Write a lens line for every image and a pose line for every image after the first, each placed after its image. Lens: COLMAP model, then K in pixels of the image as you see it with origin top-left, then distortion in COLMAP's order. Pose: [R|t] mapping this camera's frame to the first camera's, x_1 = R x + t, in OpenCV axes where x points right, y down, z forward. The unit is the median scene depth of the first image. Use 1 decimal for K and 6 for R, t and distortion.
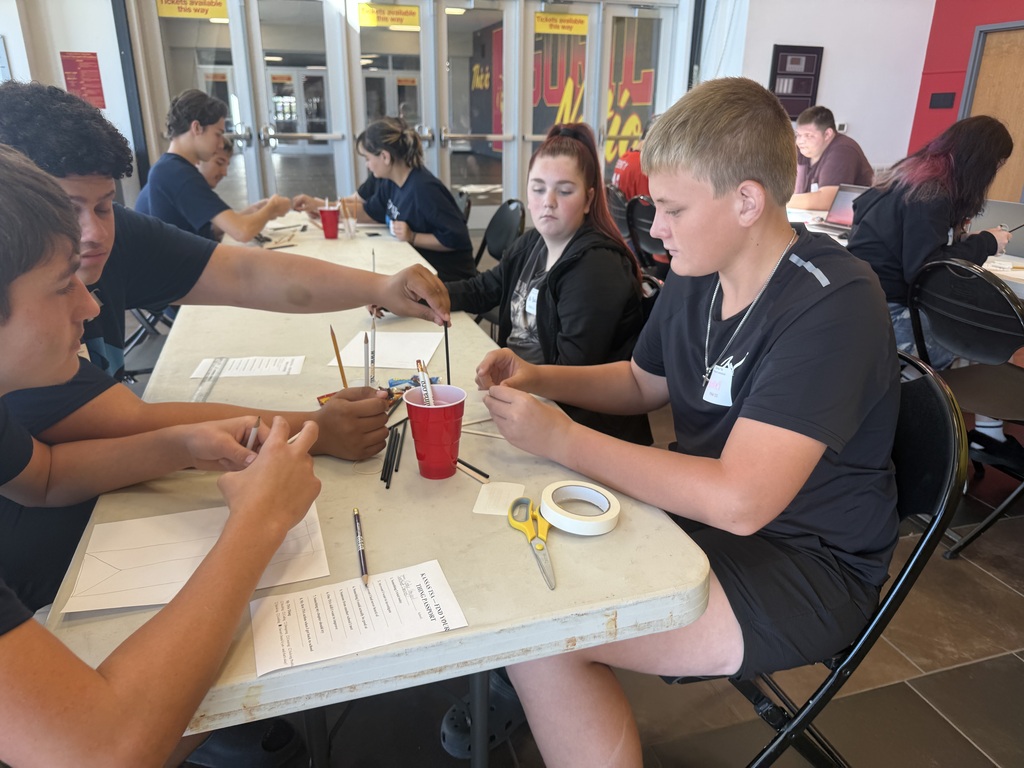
lens RADIAL K [[713.3, 0, 512.0], [0, 713.3, 384.0], [0, 0, 1]] dist [0.066648, -0.136954]
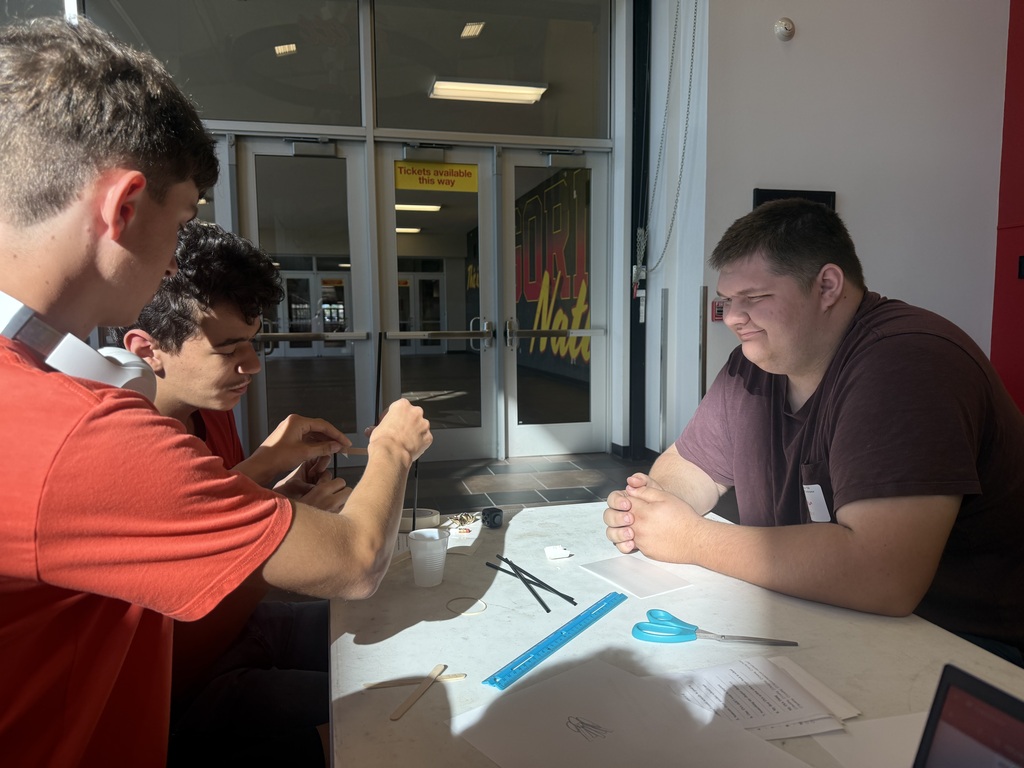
lens RADIAL K [[713.3, 0, 512.0], [0, 713.3, 384.0], [0, 0, 1]] dist [0.066648, -0.136954]
pose [[0.997957, -0.014581, -0.062210, 0.178403], [-0.002206, 0.965172, -0.261606, -0.132847], [0.063858, 0.261209, 0.963168, 0.398510]]
